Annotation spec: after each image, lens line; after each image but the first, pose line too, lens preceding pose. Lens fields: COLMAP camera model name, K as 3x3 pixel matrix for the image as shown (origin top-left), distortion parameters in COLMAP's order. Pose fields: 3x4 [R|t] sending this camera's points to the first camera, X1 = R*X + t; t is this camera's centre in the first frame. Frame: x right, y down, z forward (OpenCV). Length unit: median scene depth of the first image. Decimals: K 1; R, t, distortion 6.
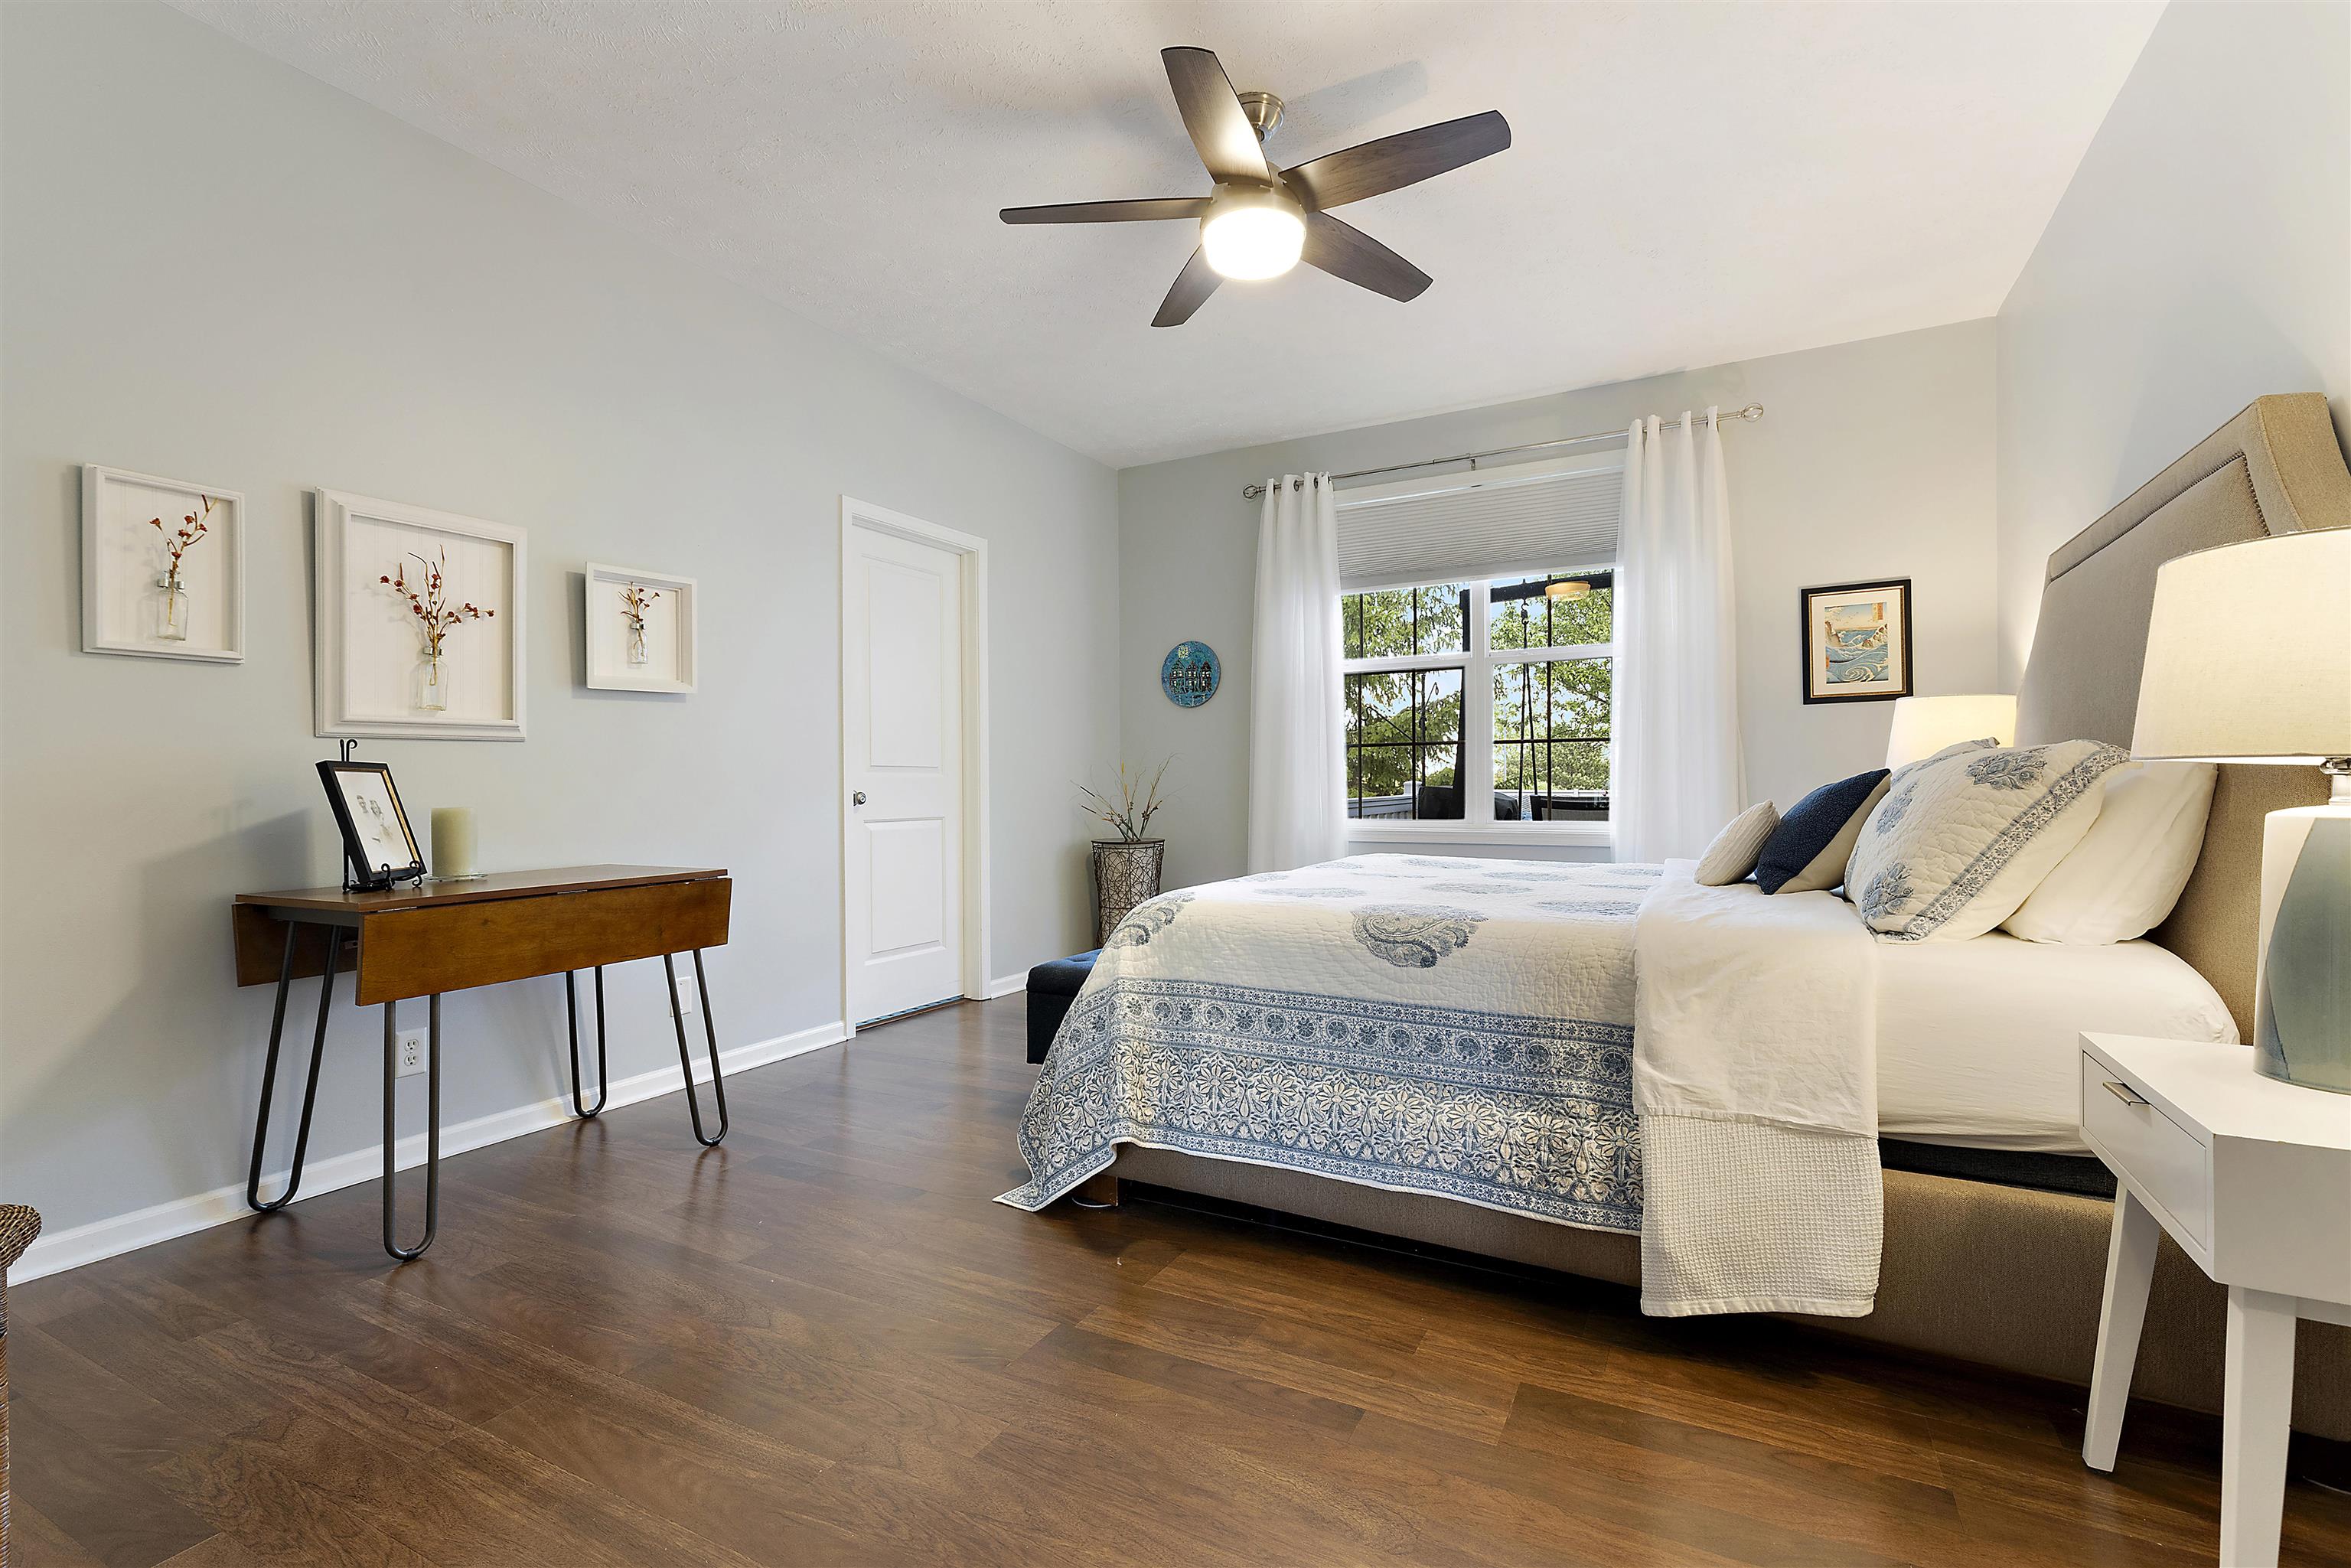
lens RADIAL K [[1071.5, 0, 1161.3], [0, 1071.5, 788.1], [0, 0, 1]] dist [0.010384, 0.001298]
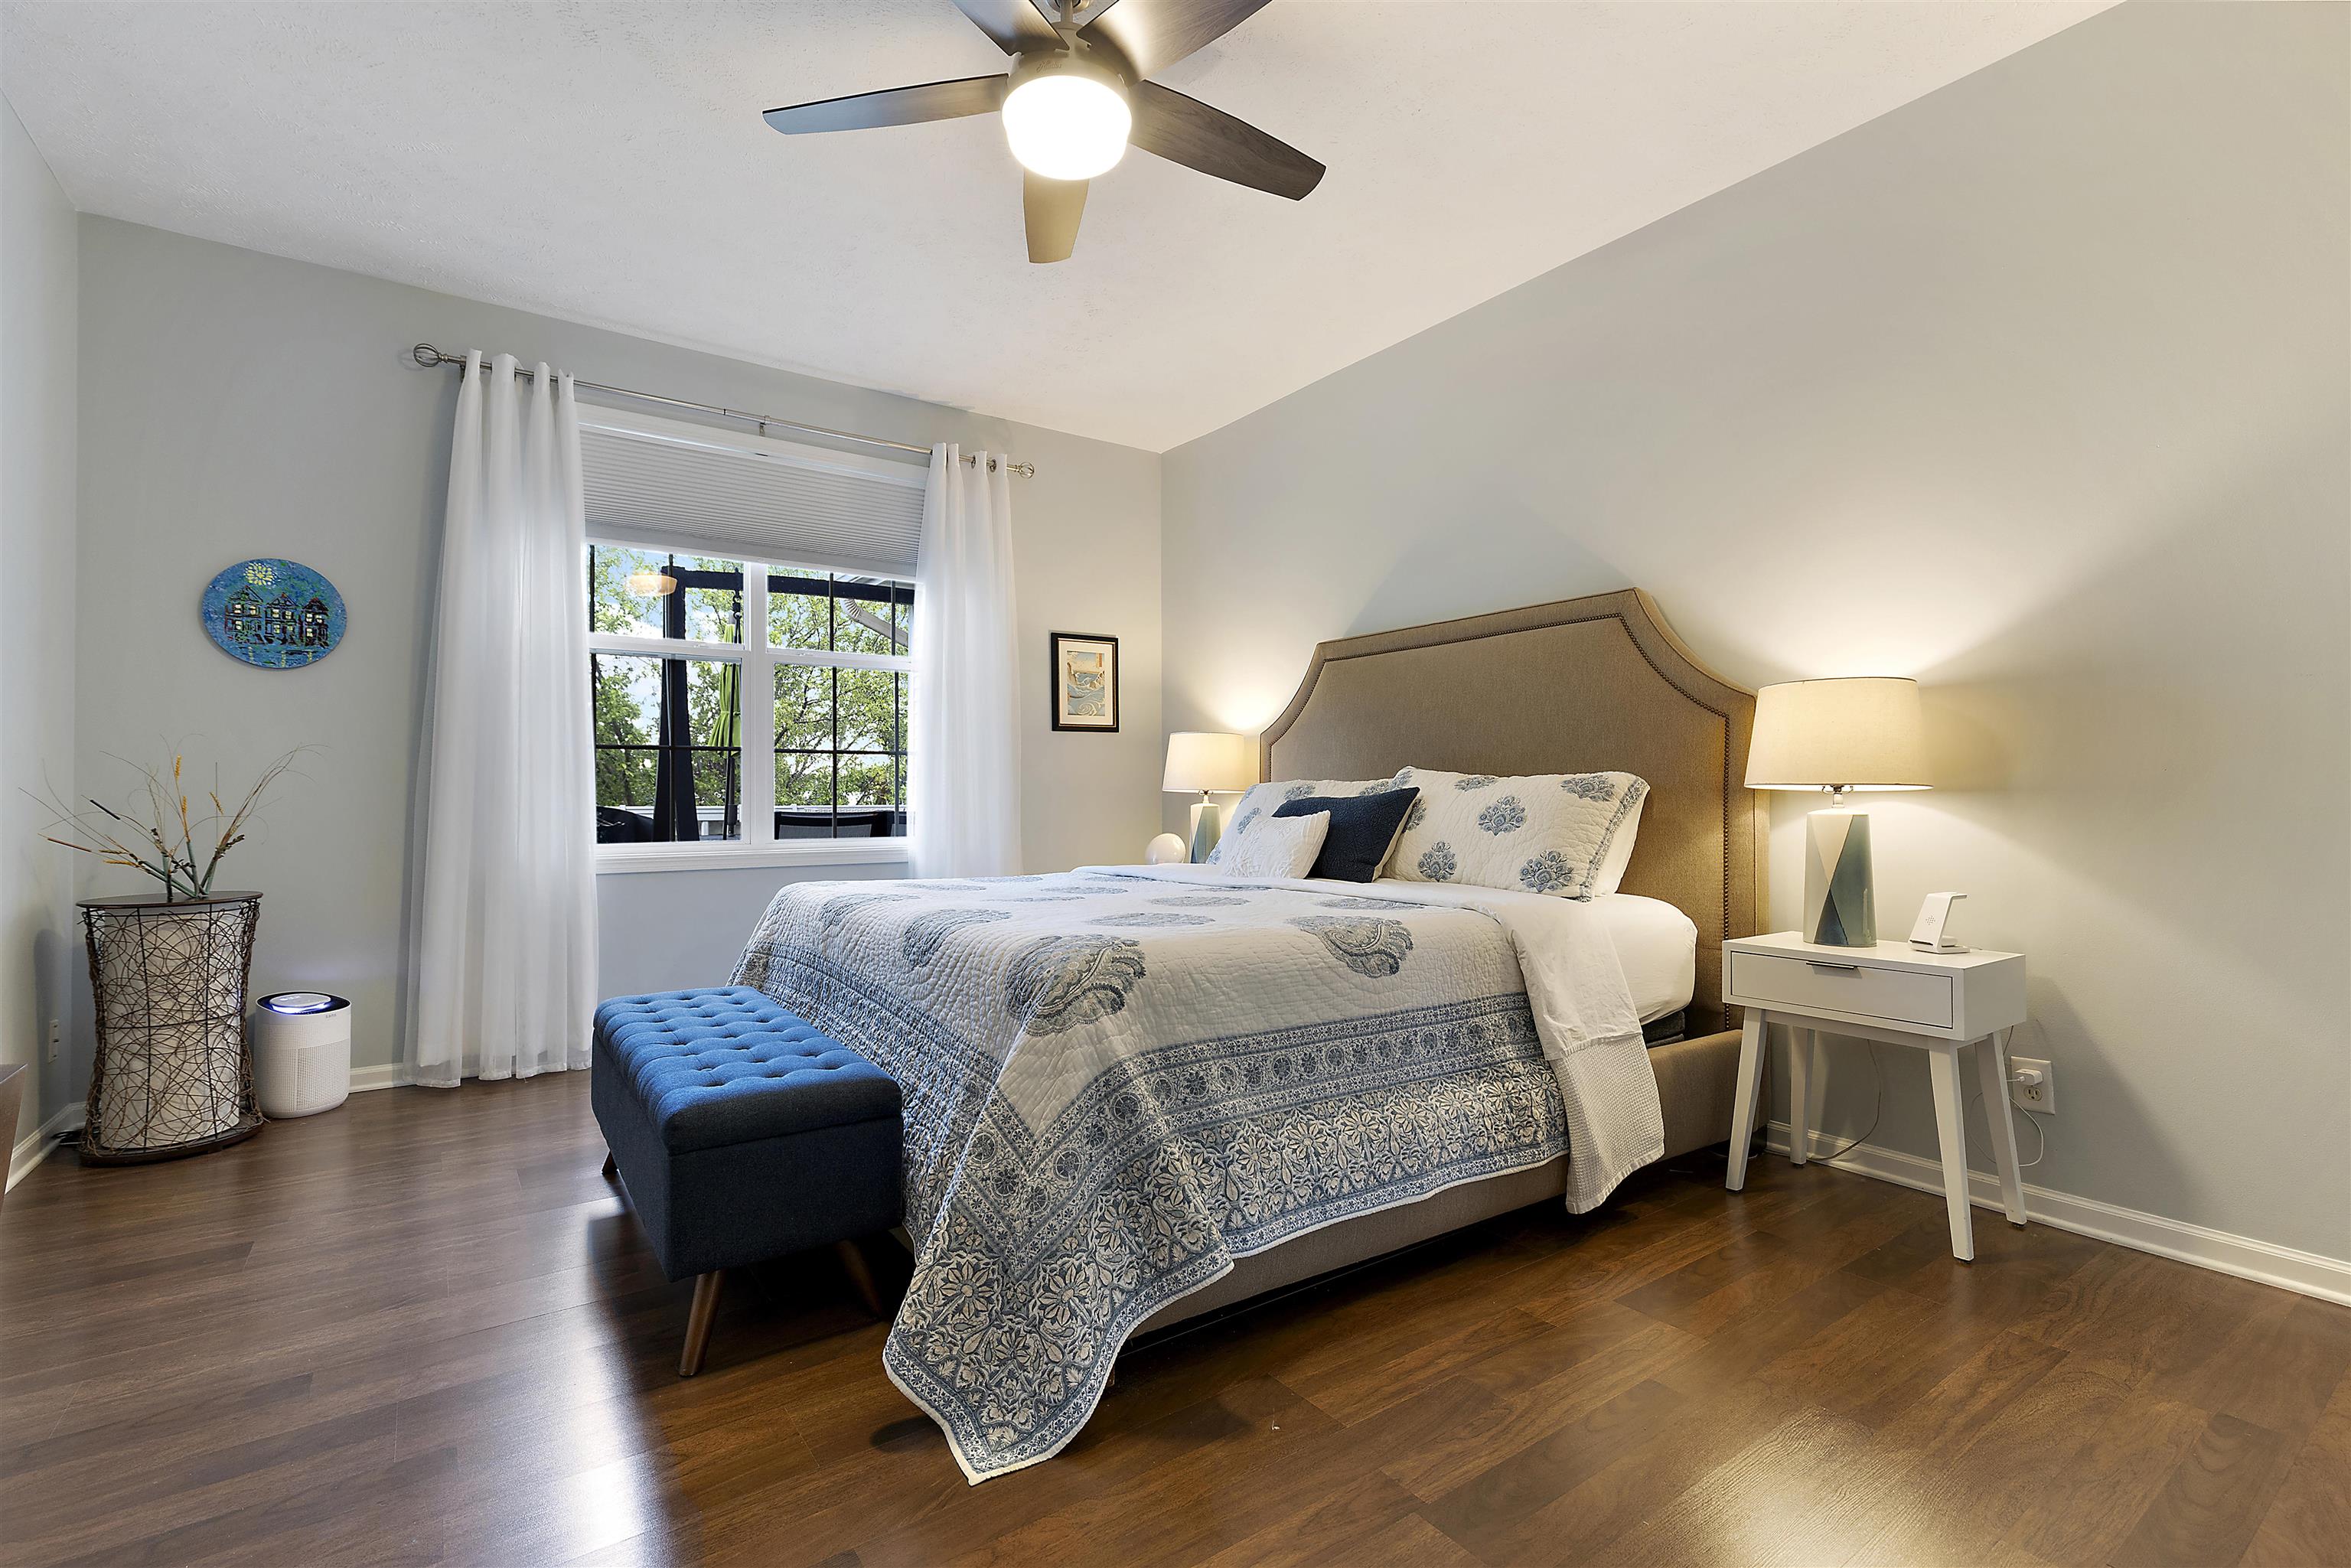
lens RADIAL K [[1071.5, 0, 1167.6], [0, 1071.5, 781.3], [0, 0, 1]] dist [0.010384, 0.001298]
pose [[0.435884, 0.018361, 0.899816, -0.707233], [0.002154, 0.999768, -0.021444, 0.003970], [-0.900000, 0.011286, 0.435743, 0.681443]]
